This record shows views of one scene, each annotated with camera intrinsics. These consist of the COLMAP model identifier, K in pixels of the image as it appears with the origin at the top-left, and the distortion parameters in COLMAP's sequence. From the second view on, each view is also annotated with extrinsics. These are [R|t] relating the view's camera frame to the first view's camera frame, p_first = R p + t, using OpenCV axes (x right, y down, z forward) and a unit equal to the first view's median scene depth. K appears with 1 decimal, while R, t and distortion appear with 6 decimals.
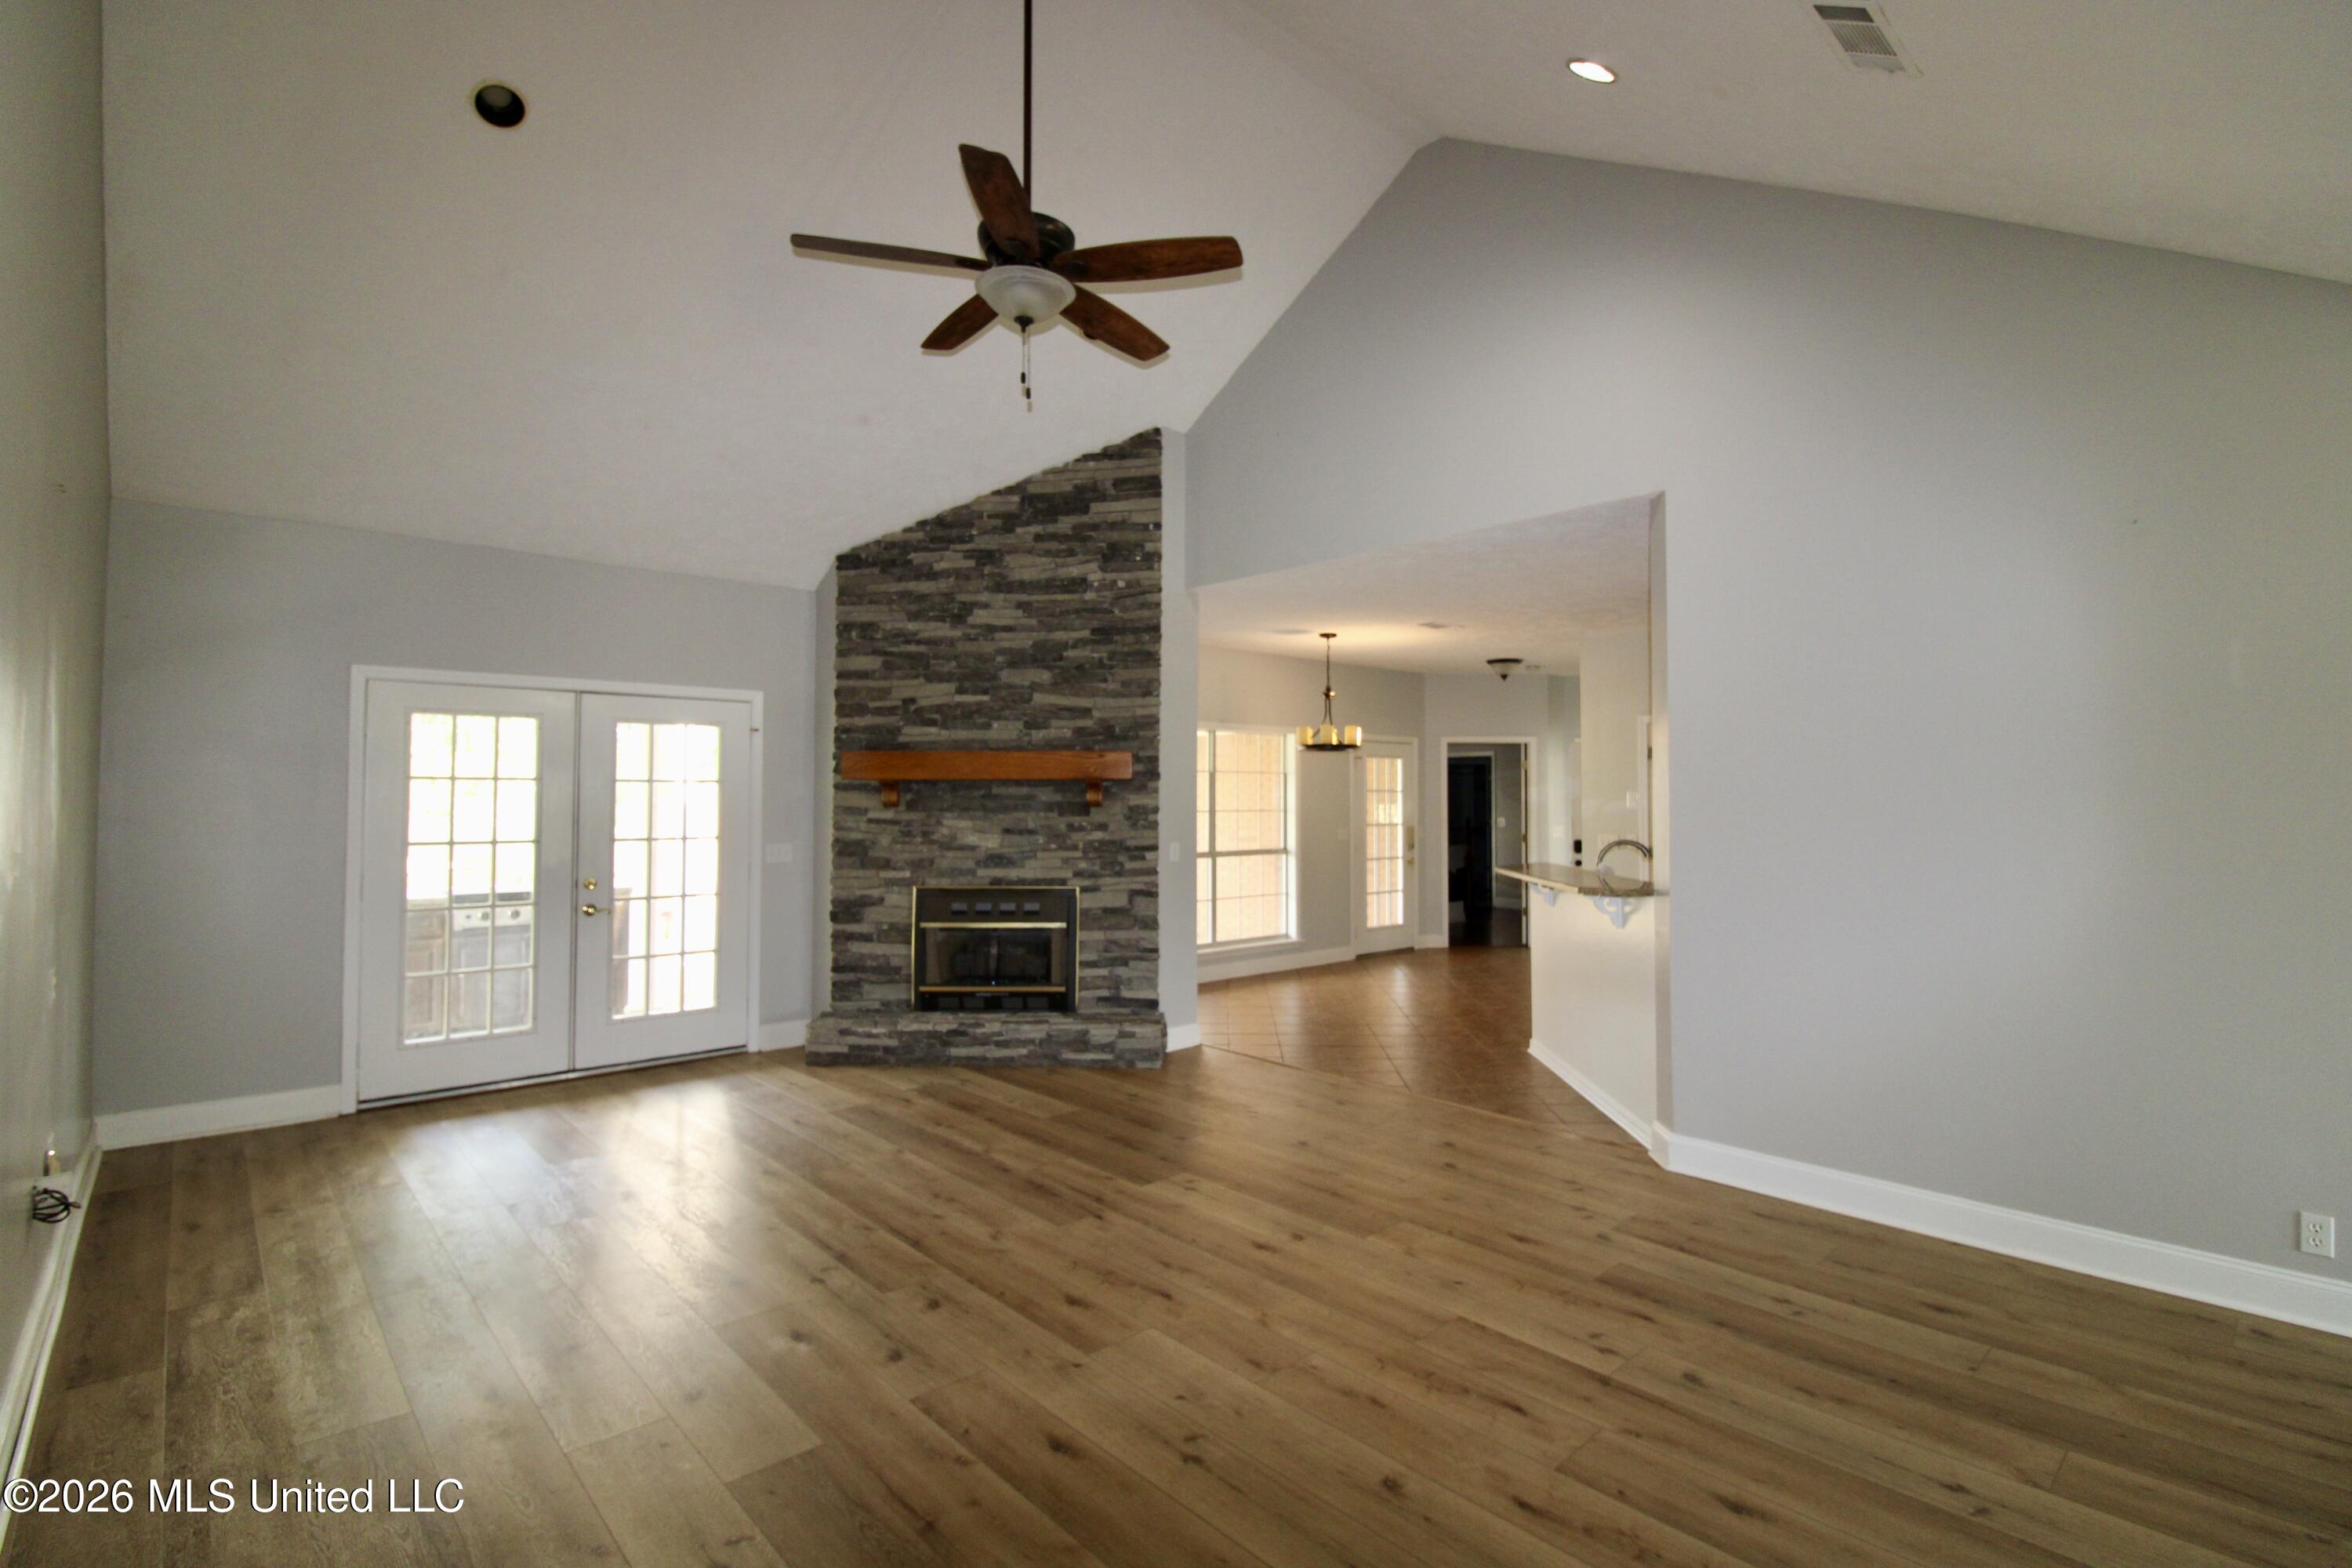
lens RADIAL K [[1141.2, 0, 1176.0], [0, 1141.2, 784.0], [0, 0, 1]] dist [0.023872, -0.017395]
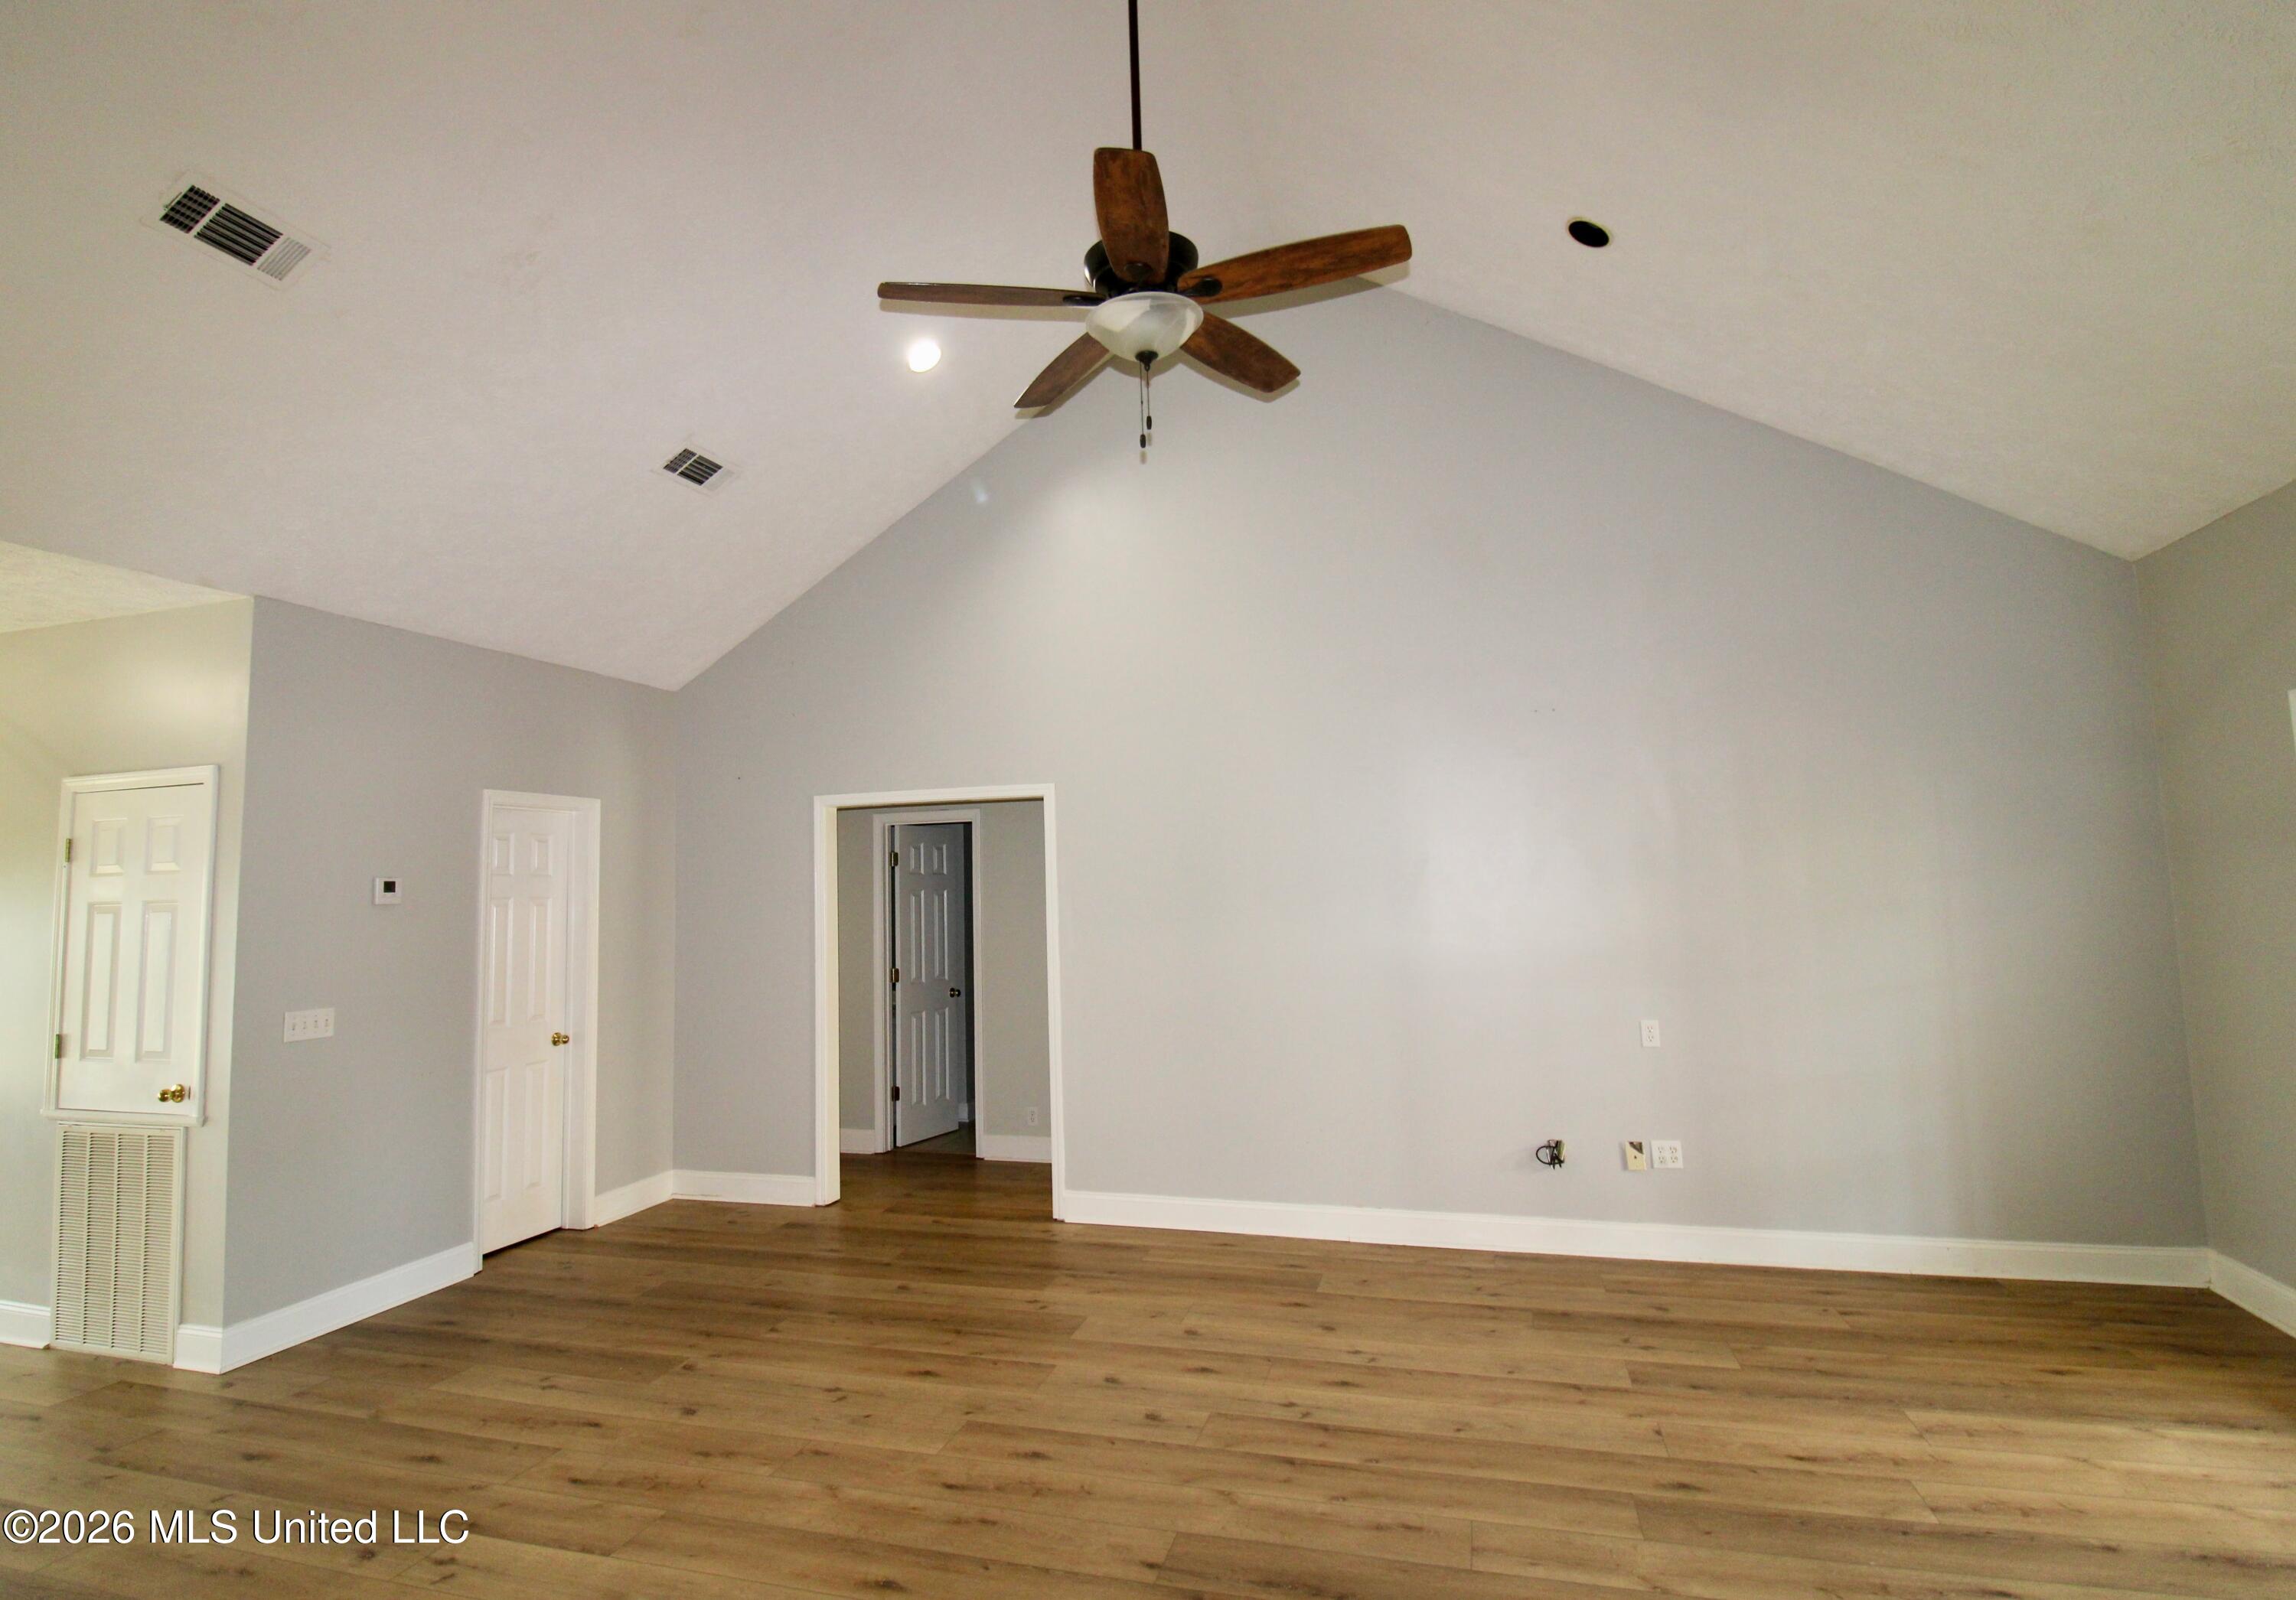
lens RADIAL K [[1185.8, 0, 1148.0], [0, 1185.8, 800.0], [0, 0, 1]] dist [-0.001326, -0.000432]
pose [[-0.847054, -0.022068, -0.531048, 0.408354], [0.032417, 0.995133, -0.093061, -0.004281], [0.530517, -0.096043, -0.842216, 2.118527]]
